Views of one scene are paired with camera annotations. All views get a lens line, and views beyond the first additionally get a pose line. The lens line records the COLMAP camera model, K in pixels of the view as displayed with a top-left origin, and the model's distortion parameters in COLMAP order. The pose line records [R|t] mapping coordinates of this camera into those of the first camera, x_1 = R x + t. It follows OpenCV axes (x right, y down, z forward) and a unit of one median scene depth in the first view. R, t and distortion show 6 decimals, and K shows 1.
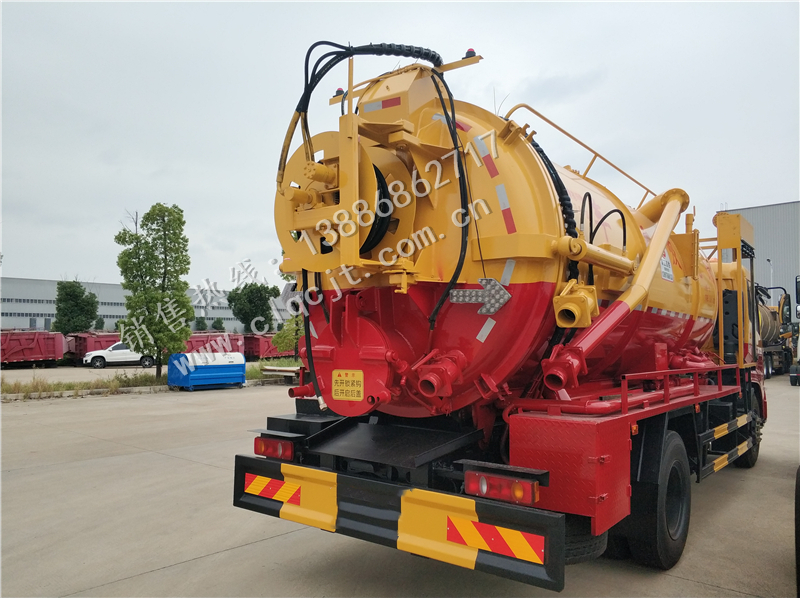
lens RADIAL K [[621.2, 0, 400.0], [0, 621.2, 295.6], [0, 0, 1]] dist [0.004206, -0.002959]
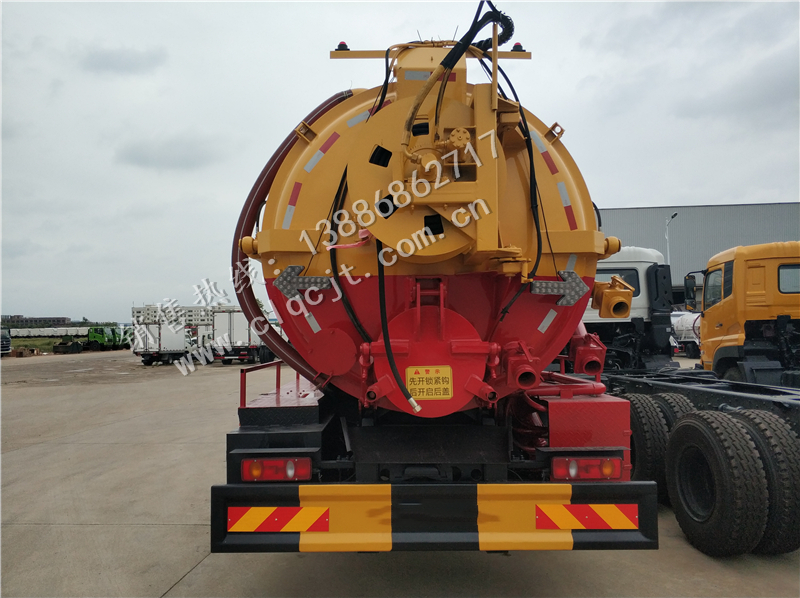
lens RADIAL K [[621.2, 0, 399.9], [0, 621.2, 303.9], [0, 0, 1]] dist [0.004206, -0.002959]
pose [[0.796776, 0.013248, 0.604130, -0.693201], [-0.026592, 0.999560, 0.013152, 0.020024], [-0.603690, -0.026544, 0.796777, 0.327951]]
